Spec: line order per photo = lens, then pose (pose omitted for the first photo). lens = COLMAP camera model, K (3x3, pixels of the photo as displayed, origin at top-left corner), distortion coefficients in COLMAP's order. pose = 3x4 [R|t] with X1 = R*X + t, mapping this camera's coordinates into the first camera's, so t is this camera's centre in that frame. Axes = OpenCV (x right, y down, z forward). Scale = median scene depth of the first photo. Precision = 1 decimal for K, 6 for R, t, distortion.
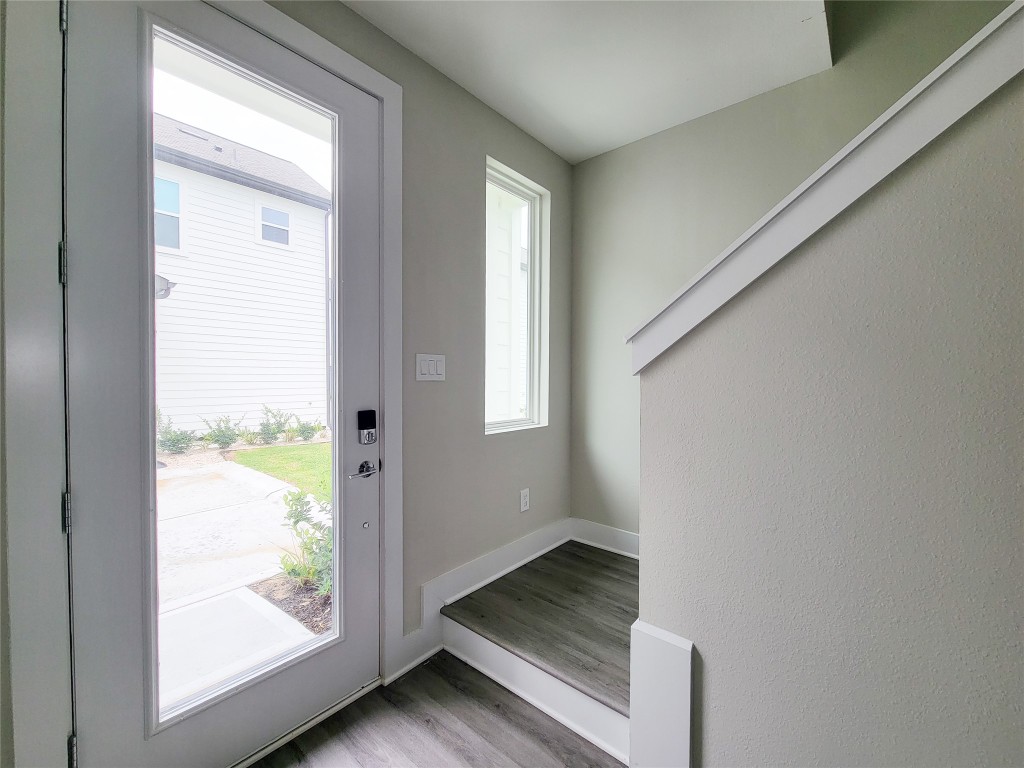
lens RADIAL K [[420.4, 0, 512.0], [0, 420.4, 384.0], [0, 0, 1]] dist [0.001622, 0.000026]
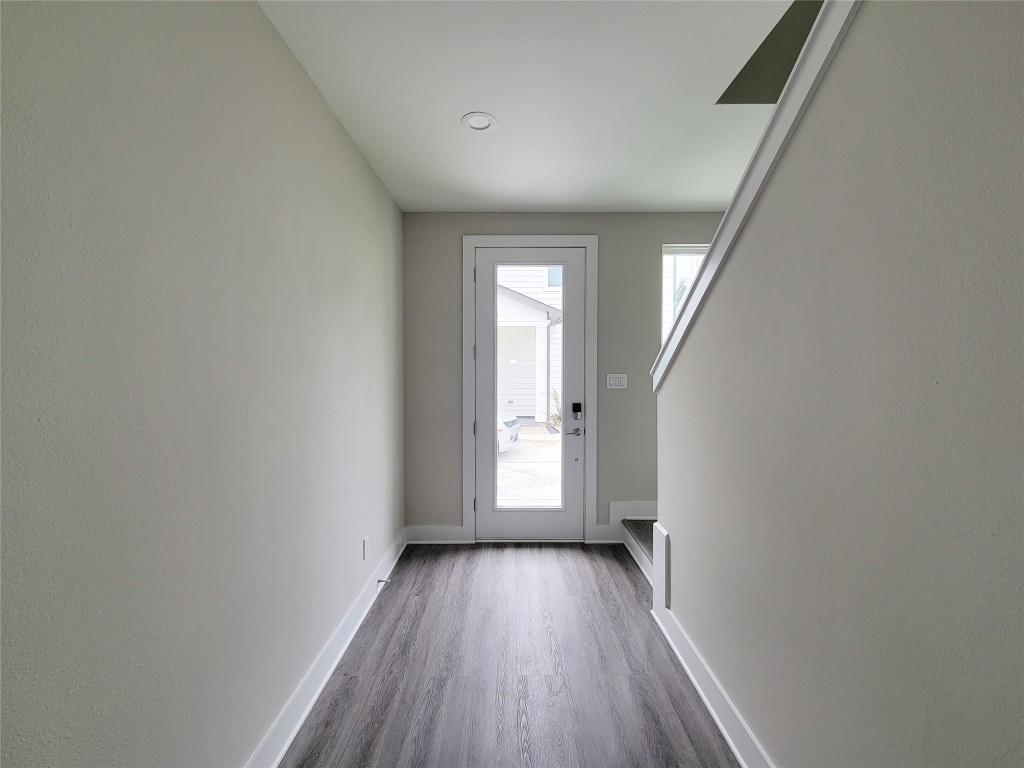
lens RADIAL K [[419.8, 0, 508.5], [0, 419.8, 372.9], [0, 0, 1]] dist [0.001741, 0.000038]
pose [[0.650496, 0.010667, -0.759435, 0.955637], [-0.012178, 0.999919, 0.003614, -0.084669], [0.759412, 0.006898, 0.650573, -0.558974]]
